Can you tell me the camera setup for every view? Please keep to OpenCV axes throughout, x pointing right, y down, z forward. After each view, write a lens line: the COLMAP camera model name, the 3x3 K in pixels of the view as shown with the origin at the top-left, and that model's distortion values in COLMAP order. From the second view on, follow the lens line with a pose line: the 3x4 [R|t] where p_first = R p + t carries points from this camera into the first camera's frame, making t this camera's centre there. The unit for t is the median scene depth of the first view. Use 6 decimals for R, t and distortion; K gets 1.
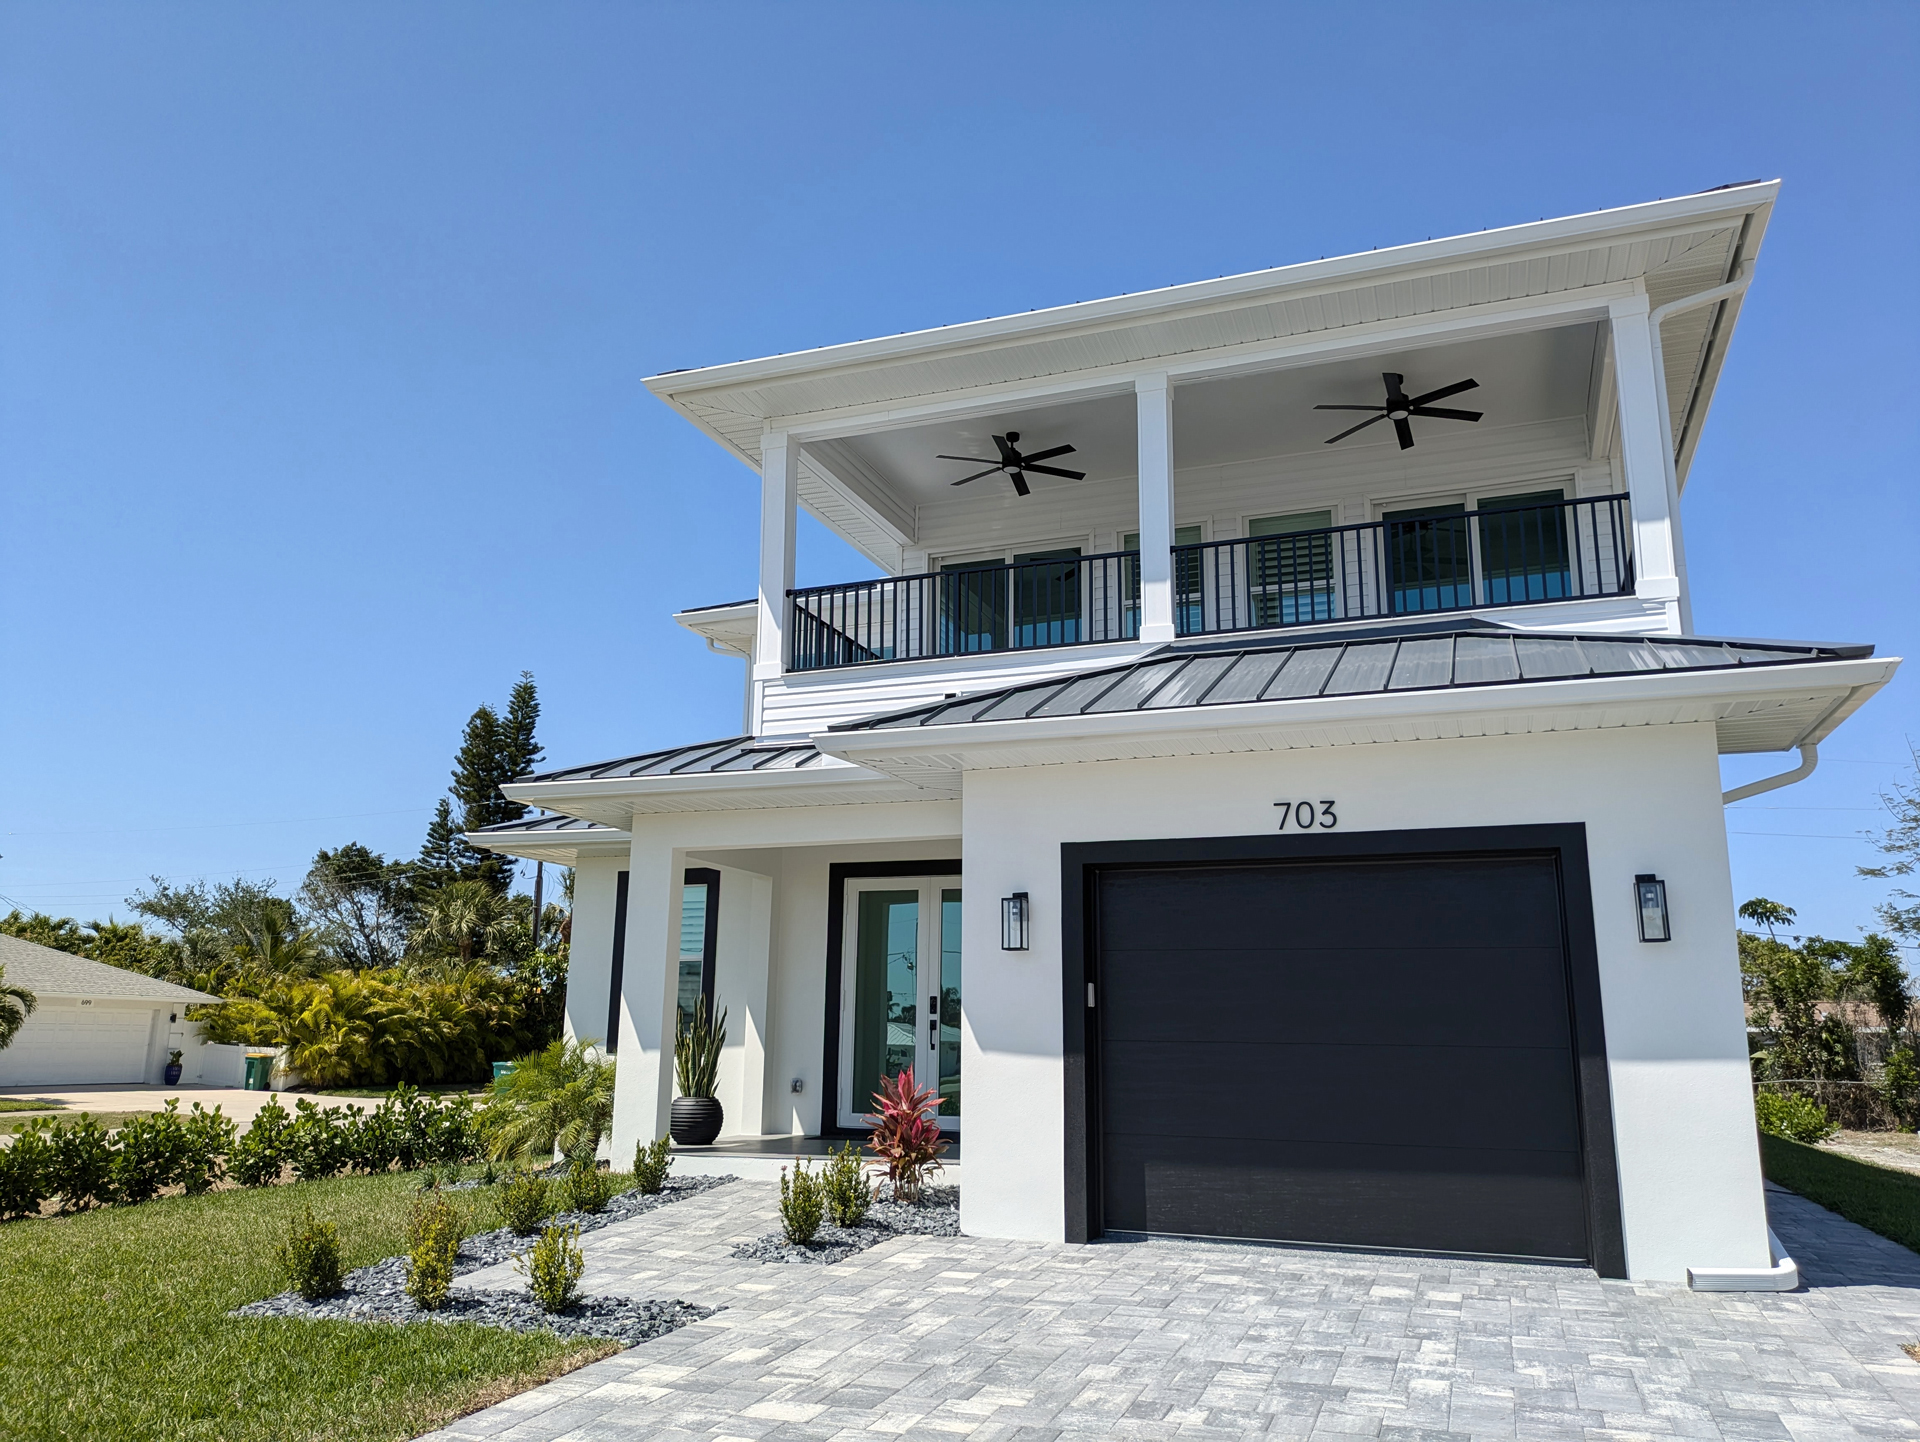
lens RADIAL K [[1423.7, 0, 996.4], [0, 1423.7, 734.5], [0, 0, 1]] dist [0.056518, -0.063104]
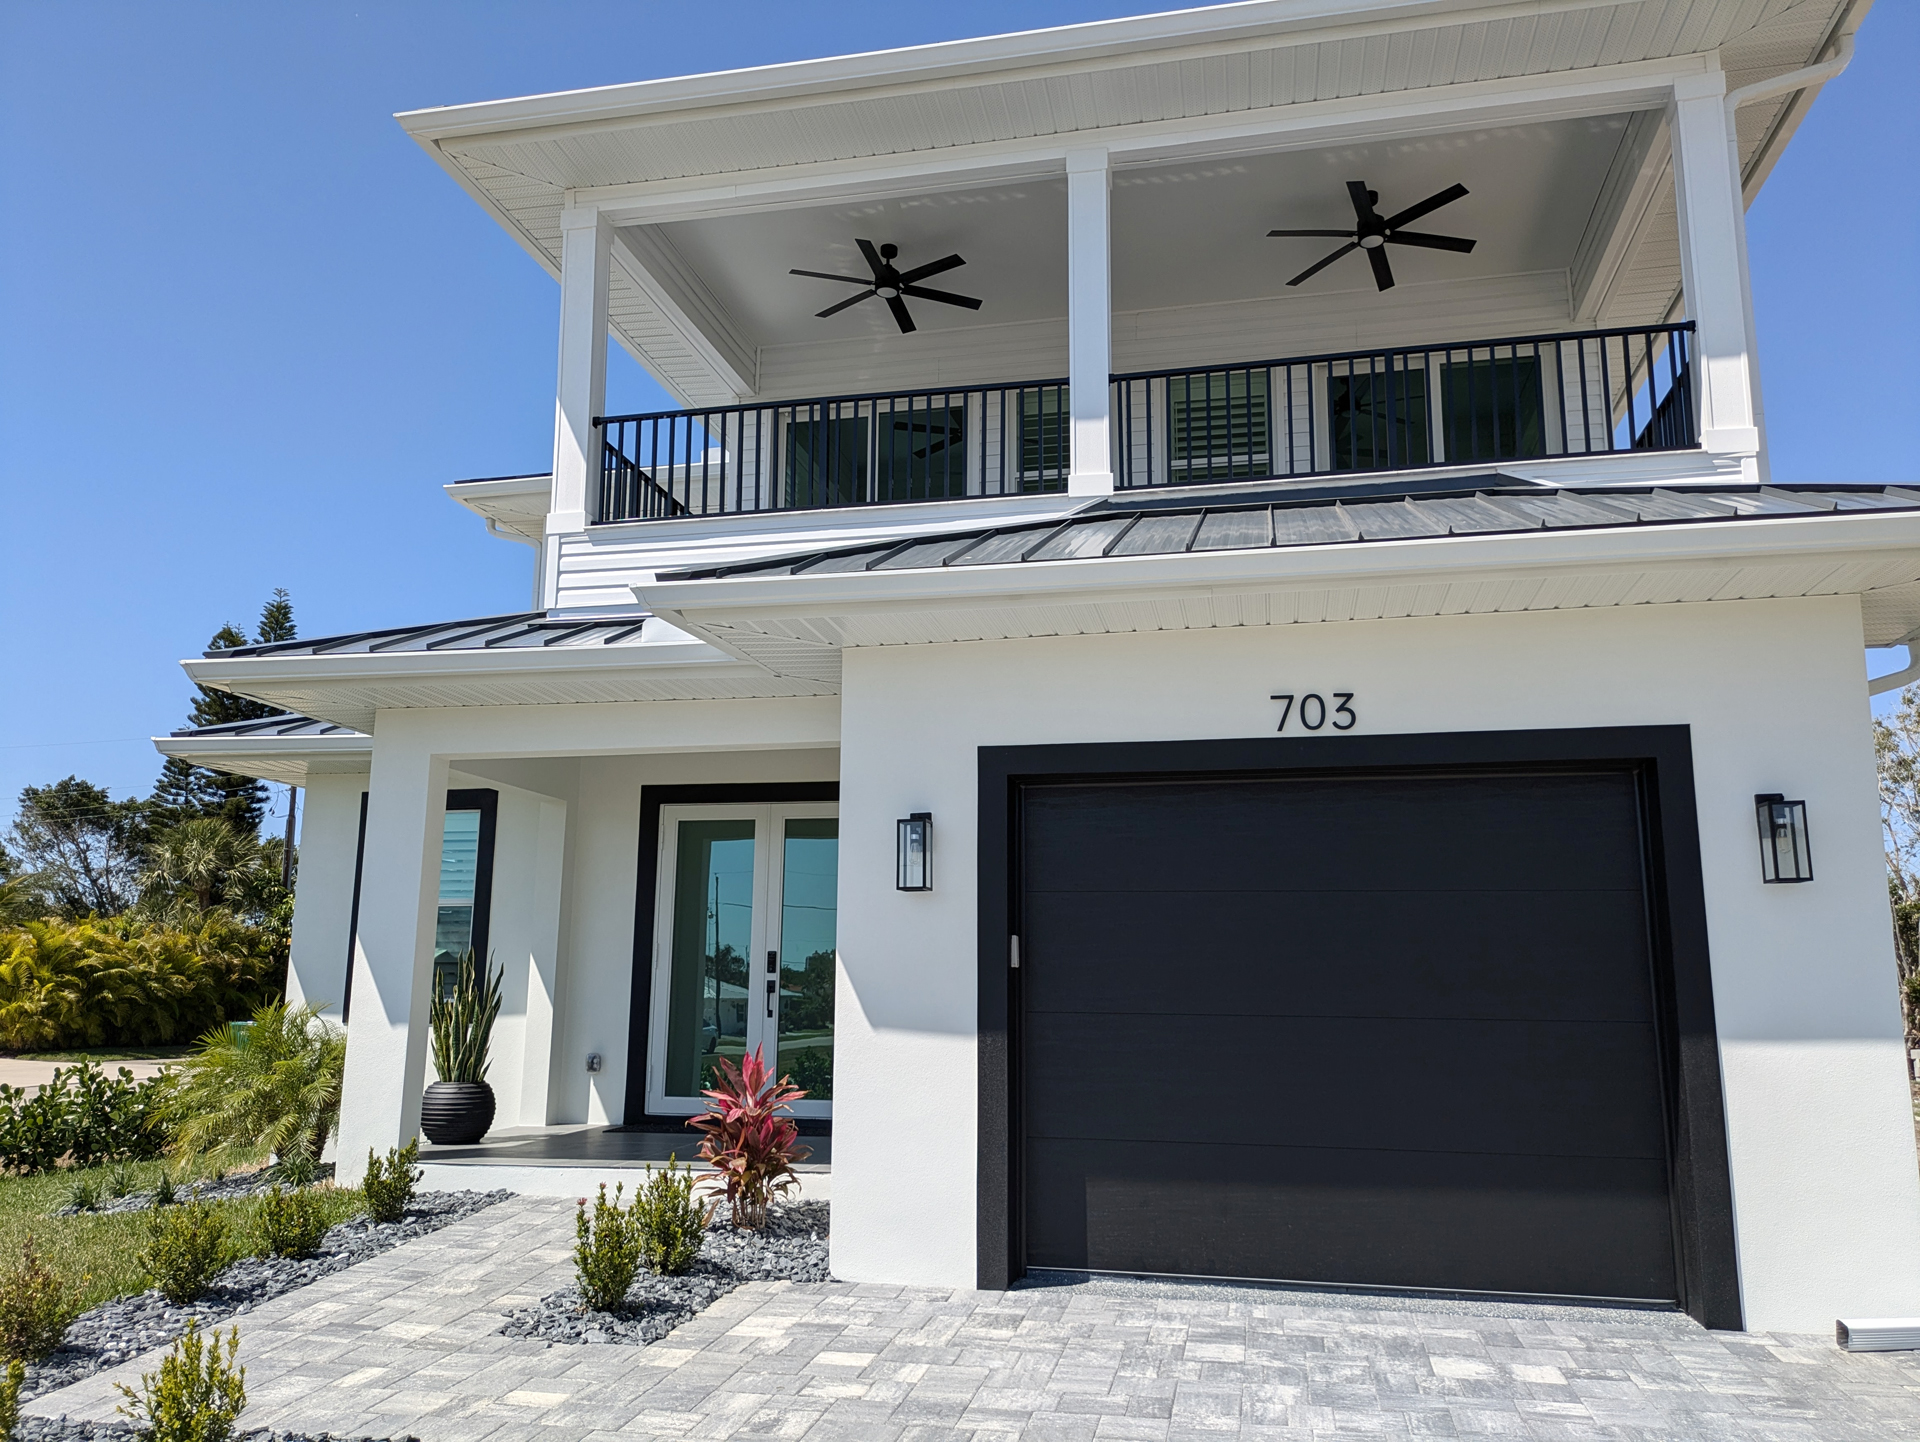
lens RADIAL K [[1423.7, 0, 996.4], [0, 1423.7, 734.5], [0, 0, 1]] dist [0.056518, -0.063104]
pose [[0.989970, 0.022864, 0.139414, -0.041871], [-0.027466, 0.999136, 0.031179, 0.040944], [-0.138581, -0.034696, 0.989743, 0.236389]]
